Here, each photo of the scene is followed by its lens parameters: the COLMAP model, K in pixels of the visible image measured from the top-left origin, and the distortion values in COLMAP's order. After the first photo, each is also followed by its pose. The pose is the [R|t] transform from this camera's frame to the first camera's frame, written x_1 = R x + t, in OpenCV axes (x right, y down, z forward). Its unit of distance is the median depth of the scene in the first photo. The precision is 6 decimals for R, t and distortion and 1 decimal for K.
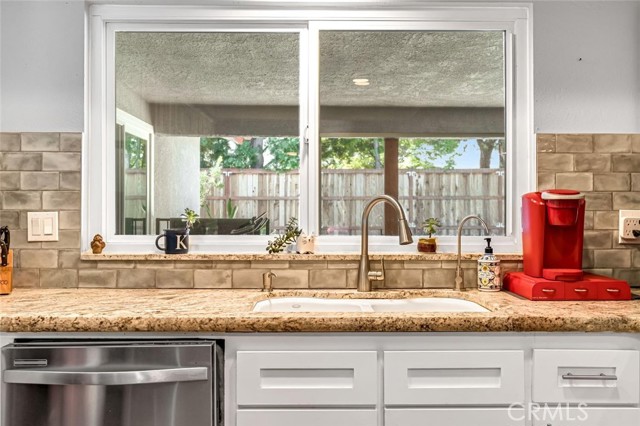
lens RADIAL K [[602.8, 0, 320.0], [0, 602.8, 213.0], [0, 0, 1]] dist [0.004463, 0.001624]
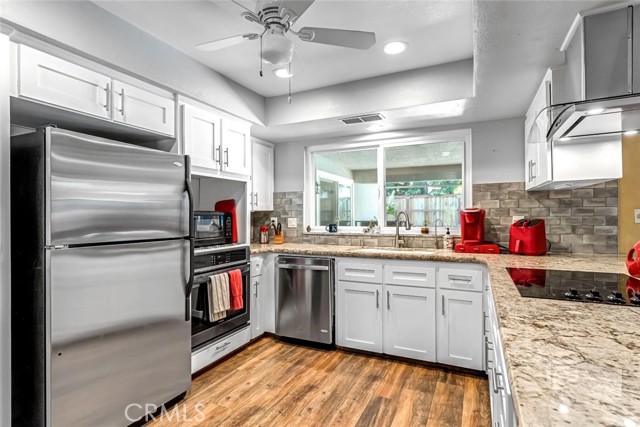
lens RADIAL K [[328.4, 0, 319.0], [0, 328.4, 217.1], [0, 0, 1]] dist [-0.004123, 0.000593]
pose [[0.896006, -0.004710, -0.444016, 0.394093], [0.002633, 0.999983, -0.005293, 0.003347], [0.444033, 0.003573, 0.896003, -0.419923]]
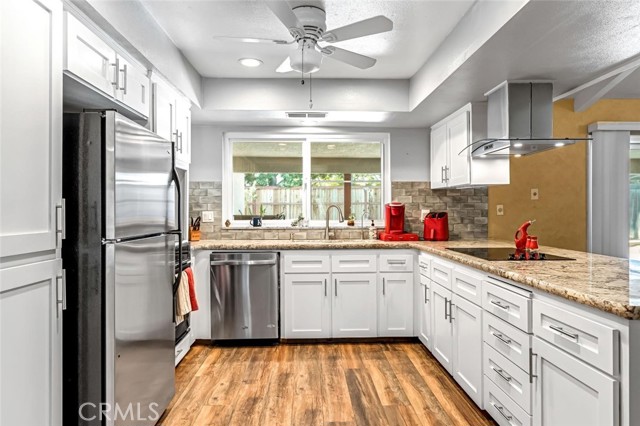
lens RADIAL K [[407.2, 0, 320.0], [0, 407.2, 213.0], [0, 0, 1]] dist [-0.001064, 0.000729]
pose [[0.999759, -0.003440, 0.021663, 0.001050], [0.003439, 0.999994, 0.000083, 0.007824], [-0.021663, -0.000009, 0.999765, -0.821502]]
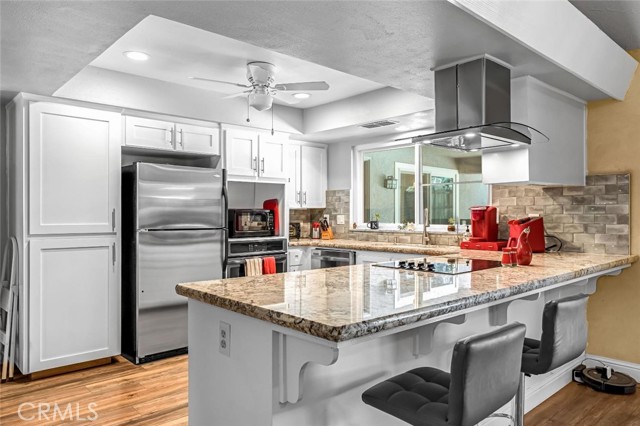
lens RADIAL K [[445.5, 0, 320.0], [0, 445.5, 213.0], [0, 0, 1]] dist [0.003737, -0.000131]
pose [[0.669294, -0.004153, -0.742986, 1.197026], [-0.003290, 0.999958, -0.008554, 0.008001], [0.742990, 0.008170, 0.669252, -0.641462]]
